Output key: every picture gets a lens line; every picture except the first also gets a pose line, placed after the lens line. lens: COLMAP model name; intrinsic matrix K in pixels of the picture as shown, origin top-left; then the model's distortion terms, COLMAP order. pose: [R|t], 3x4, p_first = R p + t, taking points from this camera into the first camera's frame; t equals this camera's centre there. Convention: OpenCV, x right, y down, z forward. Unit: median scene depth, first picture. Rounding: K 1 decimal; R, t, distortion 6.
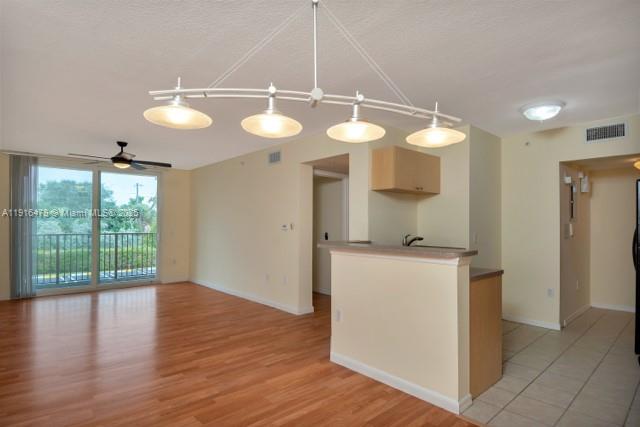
lens RADIAL K [[351.6, 0, 303.9], [0, 351.6, 204.2], [0, 0, 1]] dist [0.009185, -0.023729]
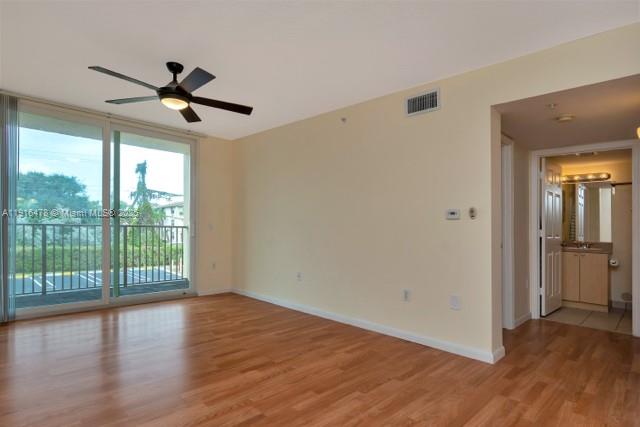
lens RADIAL K [[351.6, 0, 307.3], [0, 351.6, 213.5], [0, 0, 1]] dist [0.009185, -0.023729]
pose [[0.997332, 0.014627, 0.071520, -0.239773], [-0.016572, 0.999507, 0.026669, 0.035677], [-0.071095, -0.027784, 0.997083, 0.284258]]
